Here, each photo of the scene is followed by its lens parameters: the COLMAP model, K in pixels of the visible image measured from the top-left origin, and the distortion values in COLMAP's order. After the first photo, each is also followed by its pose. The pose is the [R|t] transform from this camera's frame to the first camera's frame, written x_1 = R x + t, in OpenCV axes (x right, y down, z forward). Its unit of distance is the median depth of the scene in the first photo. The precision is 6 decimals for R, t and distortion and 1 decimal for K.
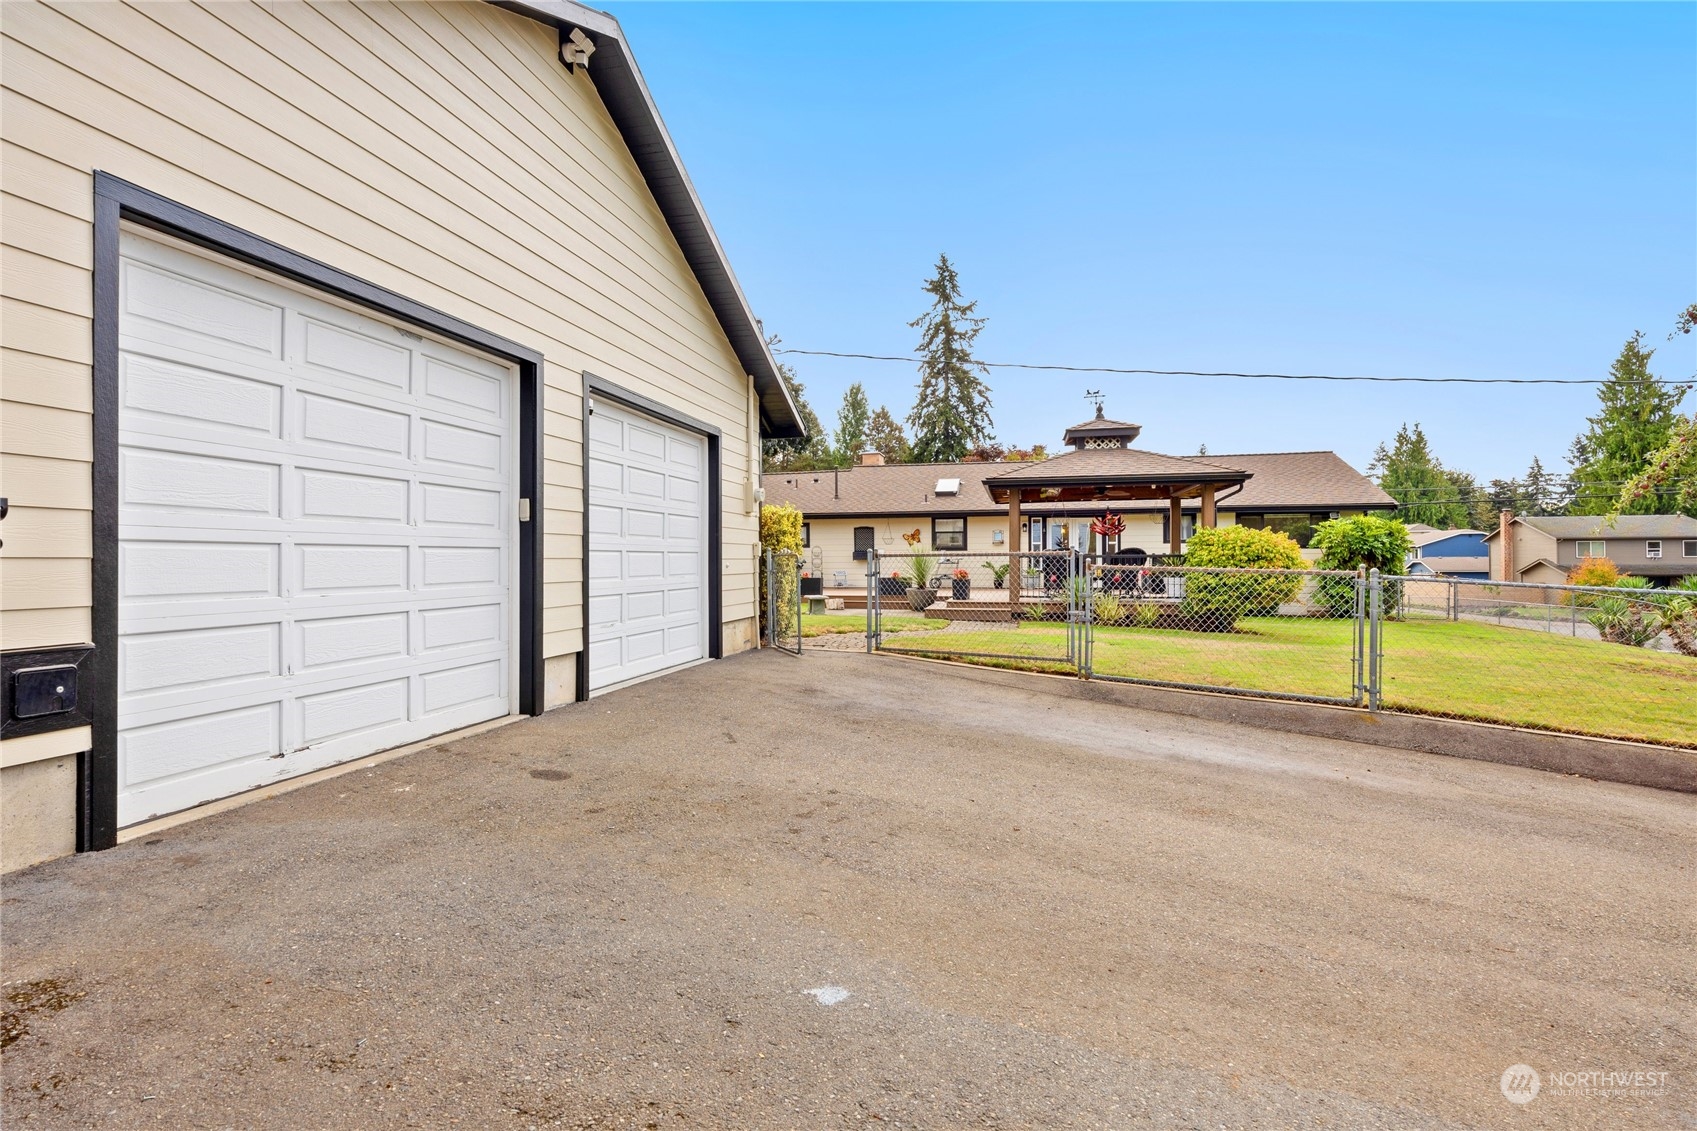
lens RADIAL K [[861.4, 0, 849.5], [0, 861.4, 563.5], [0, 0, 1]] dist [-0.010265, 0.002285]
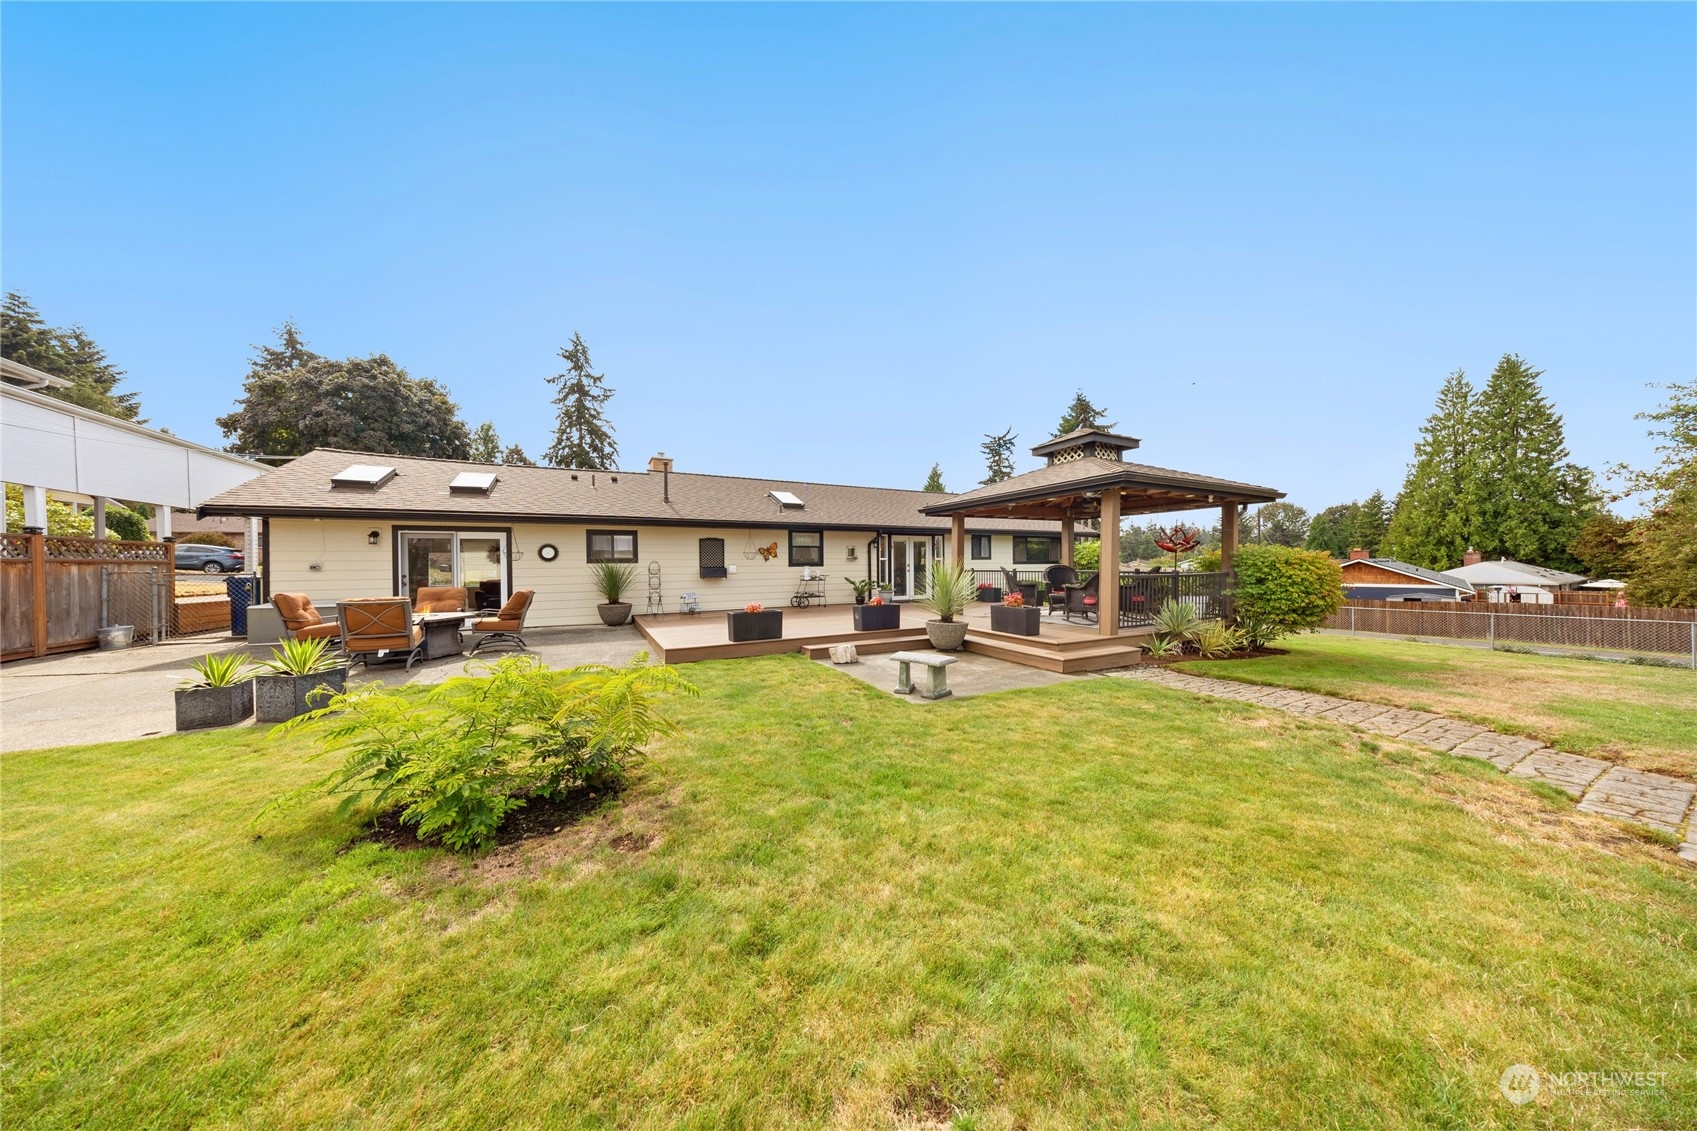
lens RADIAL K [[495.9, 0, 864.0], [0, 495.9, 570.9], [0, 0, 1]] dist [-0.006484, -0.000331]
pose [[0.755933, -0.010656, 0.654562, -0.054167], [0.007981, 0.999943, 0.007062, -0.003920], [-0.654600, -0.000114, 0.755975, 0.161458]]
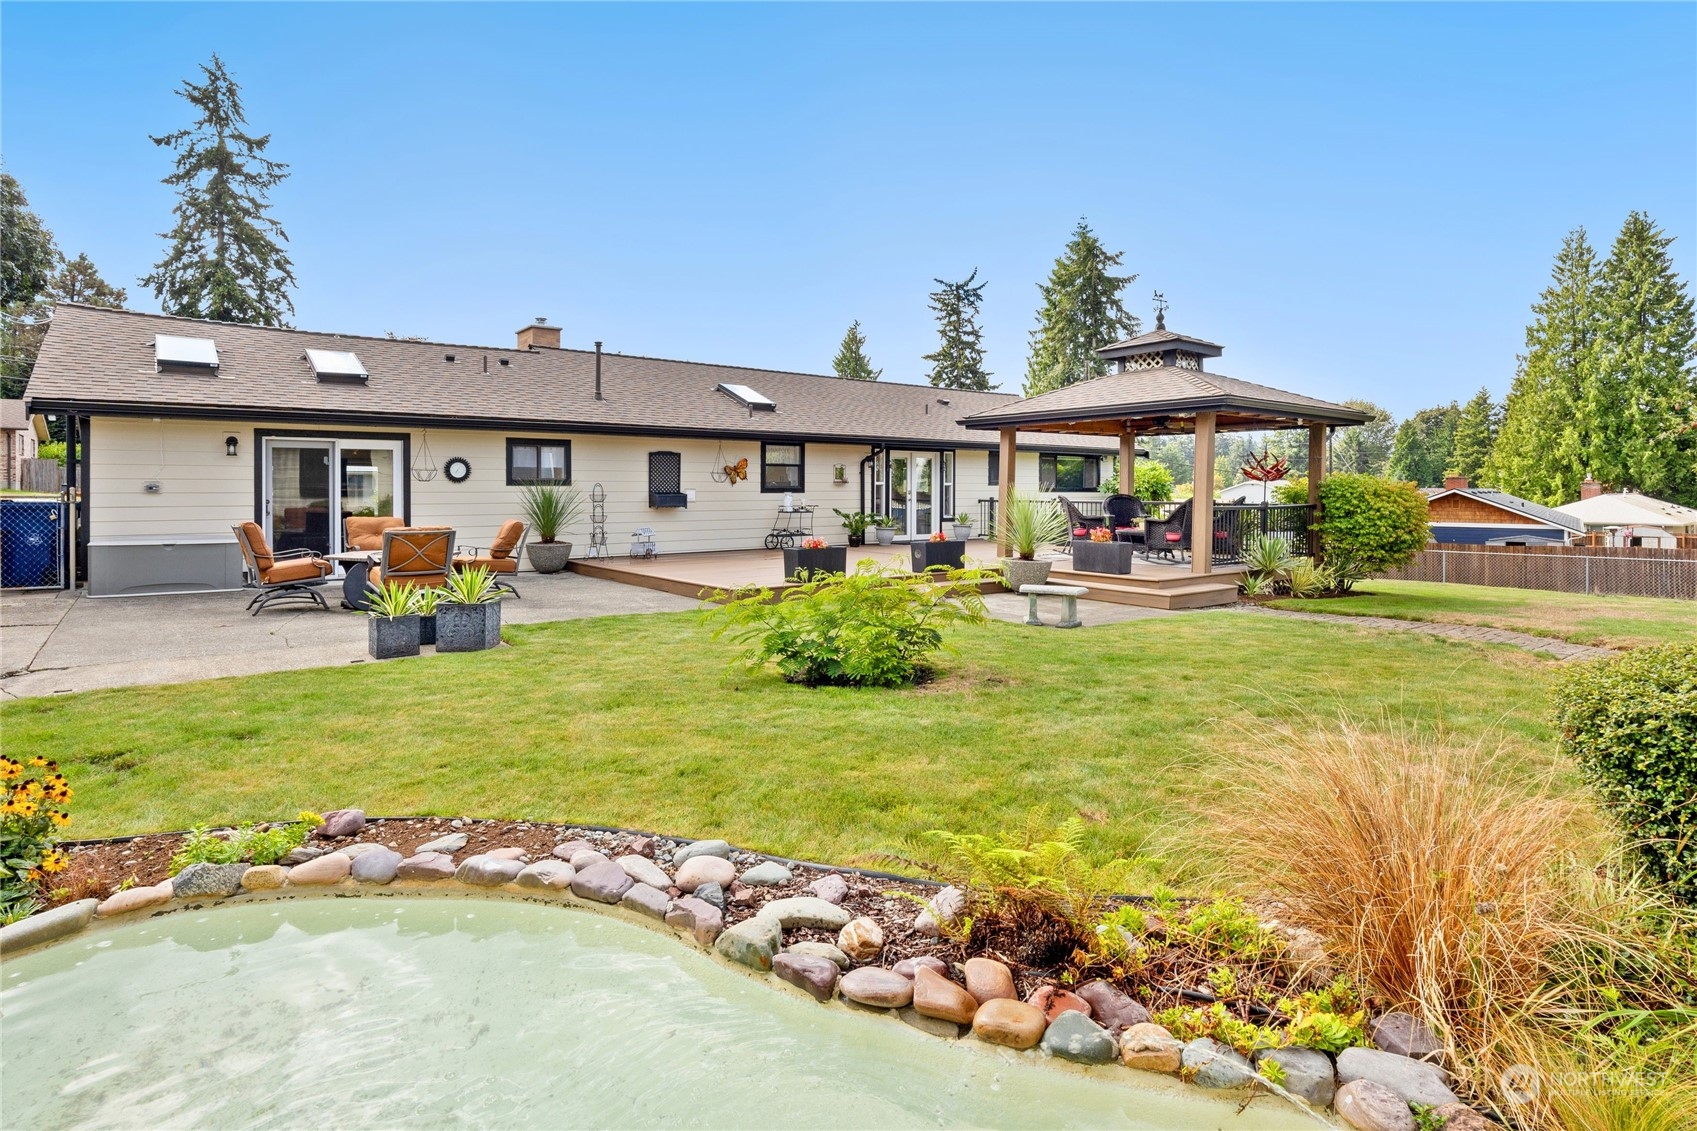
lens RADIAL K [[861.4, 0, 869.6], [0, 861.4, 497.1], [0, 0, 1]] dist [-0.010265, 0.002285]
pose [[0.622957, -0.001814, 0.782254, -0.104636], [-0.001287, 0.999994, 0.003344, -0.004047], [-0.782255, -0.003090, 0.622951, 0.155467]]
